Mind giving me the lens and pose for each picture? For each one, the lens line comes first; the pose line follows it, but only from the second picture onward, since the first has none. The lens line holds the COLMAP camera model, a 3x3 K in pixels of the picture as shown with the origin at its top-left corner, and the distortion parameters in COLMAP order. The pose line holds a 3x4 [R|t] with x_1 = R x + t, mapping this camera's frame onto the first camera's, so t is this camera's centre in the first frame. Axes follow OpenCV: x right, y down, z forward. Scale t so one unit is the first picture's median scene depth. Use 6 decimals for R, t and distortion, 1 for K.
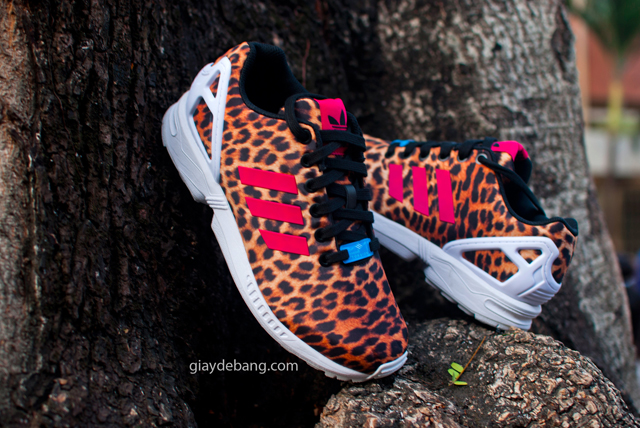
lens RADIAL K [[994.5, 0, 320.0], [0, 994.5, 214.0], [0, 0, 1]] dist [-0.202624, 0.158409]
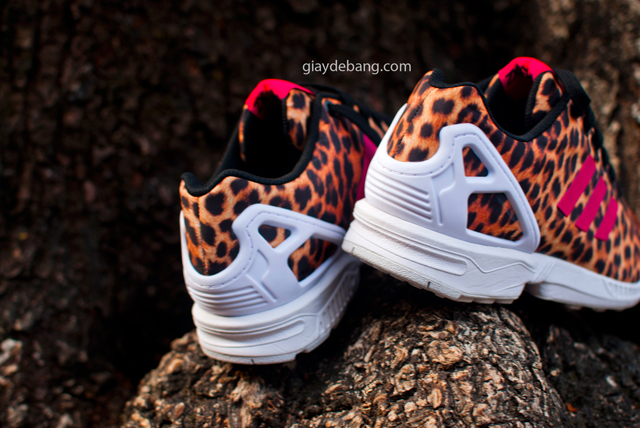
lens RADIAL K [[994.5, 0, 320.0], [0, 994.5, 214.0], [0, 0, 1]] dist [-0.202624, 0.158409]
pose [[0.763173, 0.049604, -0.644287, 0.451563], [-0.018121, 0.998300, 0.055395, 0.025619], [0.645940, -0.030601, 0.762775, 0.306416]]
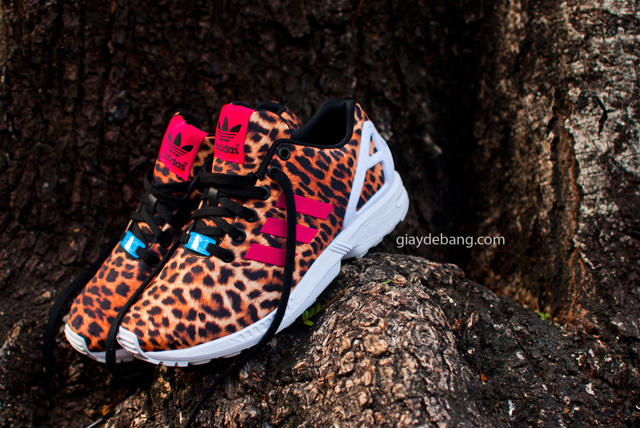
lens RADIAL K [[994.5, 0, 320.0], [0, 994.5, 214.0], [0, 0, 1]] dist [-0.202624, 0.158409]
pose [[0.715774, 0.122262, -0.687546, 0.610084], [-0.000792, 0.984696, 0.174277, -0.083163], [0.698332, -0.124198, 0.704917, 0.228045]]
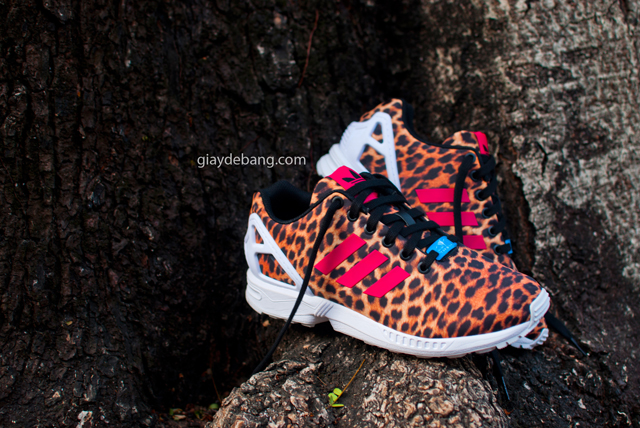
lens RADIAL K [[994.5, 0, 320.0], [0, 994.5, 214.0], [0, 0, 1]] dist [-0.202624, 0.158409]
pose [[0.899857, 0.055893, -0.432590, 0.418288], [0.044114, 0.975009, 0.217740, -0.183971], [0.433949, -0.215018, 0.874903, 0.061754]]
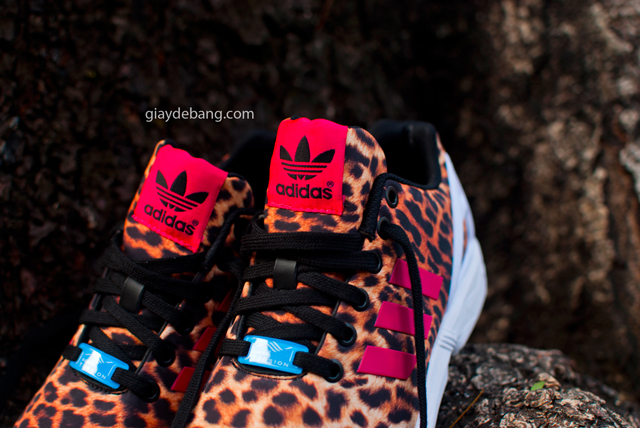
lens RADIAL K [[994.5, 0, 320.0], [0, 994.5, 214.0], [0, 0, 1]] dist [-0.202624, 0.158409]
pose [[0.931479, 0.030602, -0.362507, 0.223324], [0.000548, 0.996337, 0.085516, -0.031301], [0.363796, -0.079855, 0.928050, 0.295609]]
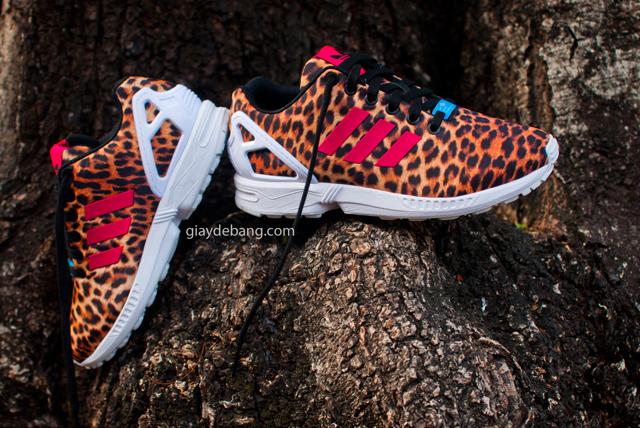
lens RADIAL K [[994.5, 0, 320.0], [0, 994.5, 214.0], [0, 0, 1]] dist [-0.202624, 0.158409]
pose [[0.697595, 0.156424, -0.699208, 0.696999], [0.017280, 0.971921, 0.234674, -0.084458], [0.716283, -0.175790, 0.675304, 0.180285]]
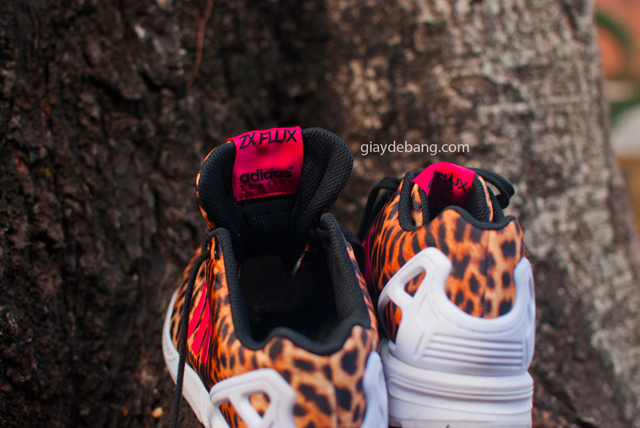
lens RADIAL K [[994.5, 0, 320.0], [0, 994.5, 214.0], [0, 0, 1]] dist [-0.202624, 0.158409]
pose [[0.992147, -0.008741, -0.124770, 0.156546], [0.010590, 0.999844, 0.014166, -0.016583], [0.124627, -0.015376, 0.992085, 0.239214]]
